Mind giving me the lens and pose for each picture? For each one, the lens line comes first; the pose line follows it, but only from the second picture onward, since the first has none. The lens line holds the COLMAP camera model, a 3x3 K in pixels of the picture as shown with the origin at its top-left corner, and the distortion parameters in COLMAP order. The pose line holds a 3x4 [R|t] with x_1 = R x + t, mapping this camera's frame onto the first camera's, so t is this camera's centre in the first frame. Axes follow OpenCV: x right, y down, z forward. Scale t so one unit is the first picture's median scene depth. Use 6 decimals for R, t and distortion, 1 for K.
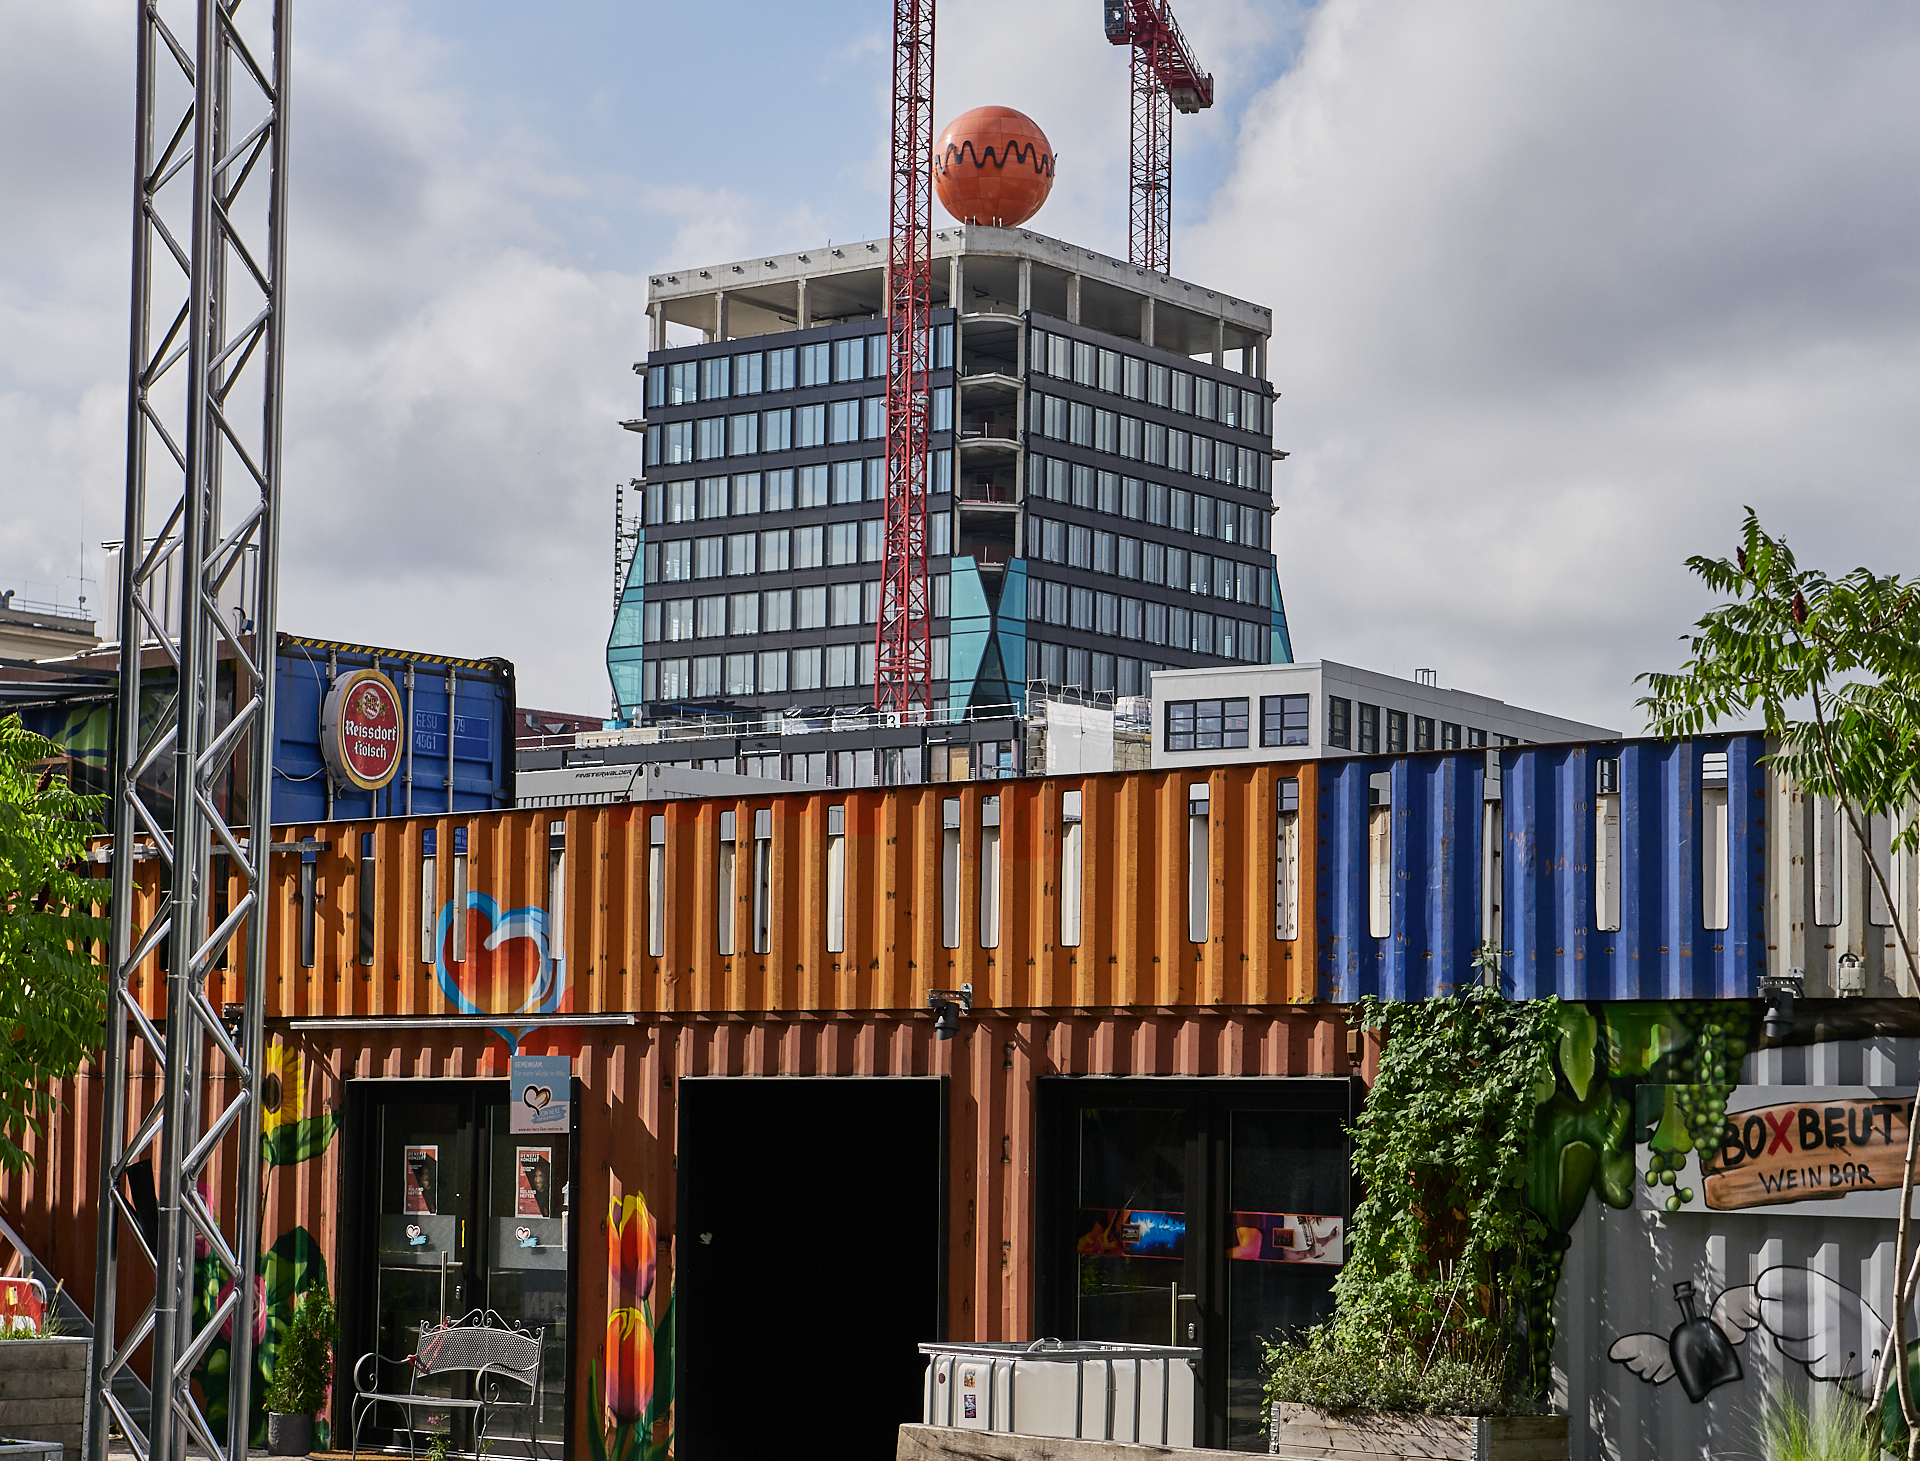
lens RADIAL K [[4070.3, 0, 949.6], [0, 4070.3, 776.0], [0, 0, 1]] dist [0.388580, 0.000000]
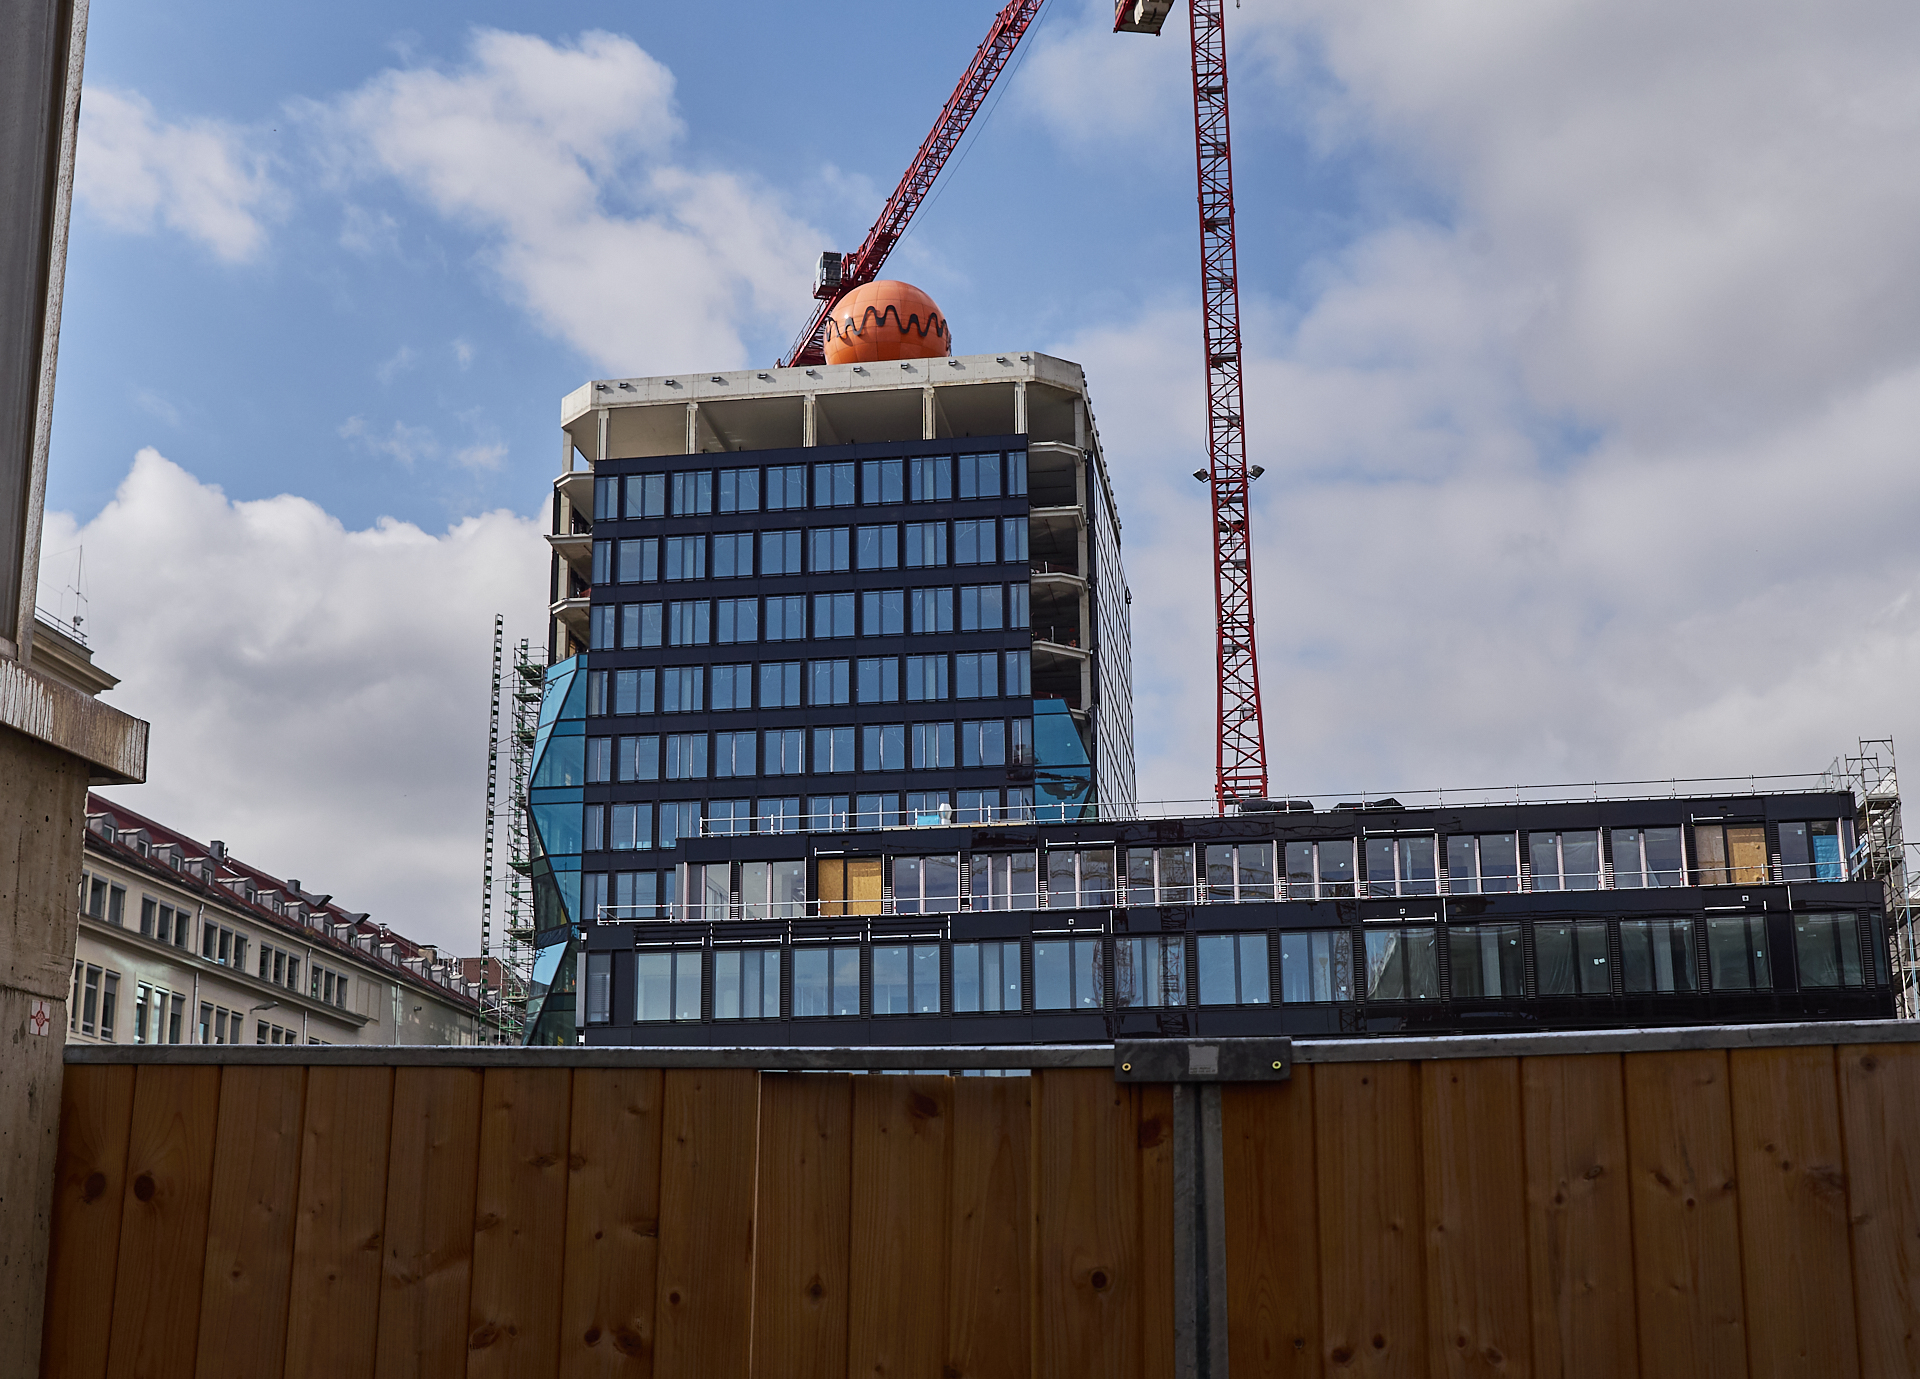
lens RADIAL K [[2586.1, 0, 957.4], [0, 2586.1, 692.8], [0, 0, 1]] dist [0.008274, 0.000000]
pose [[0.870952, 0.106790, 0.479623, -0.274980], [-0.023715, 0.984096, -0.176048, 0.043320], [-0.490795, 0.141955, 0.859633, 0.502986]]
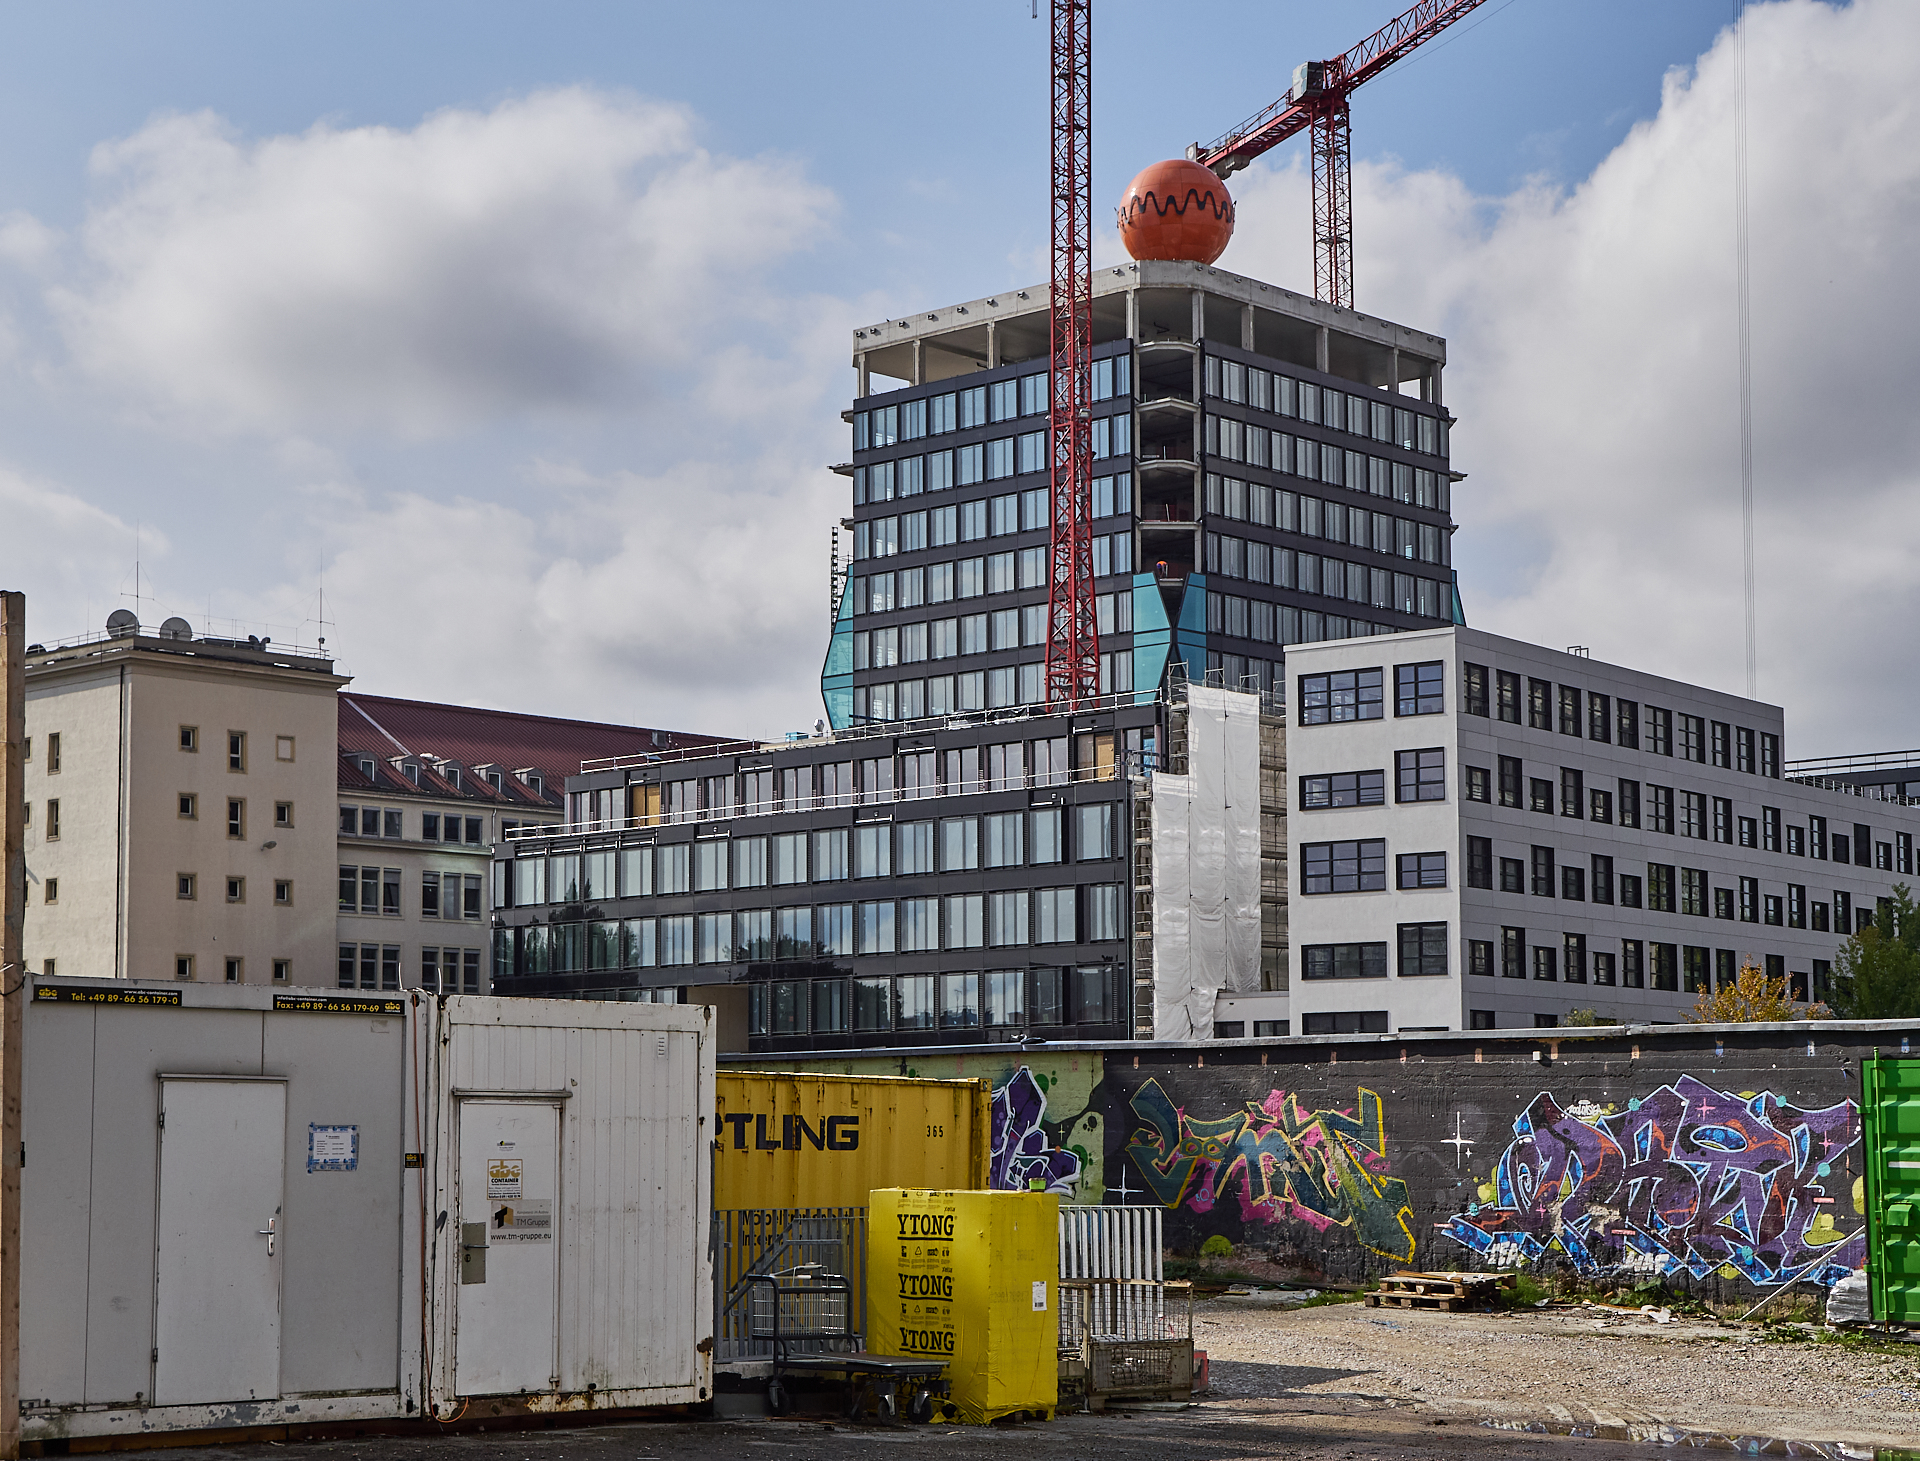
lens RADIAL K [[3382.2, 0, 968.3], [0, 3382.2, 750.8], [0, 0, 1]] dist [0.236495, 0.000000]
pose [[0.995675, -0.028779, -0.088339, 0.032592], [0.026128, 0.999177, -0.031013, 0.016708], [0.089159, 0.028571, 0.995608, 0.127949]]
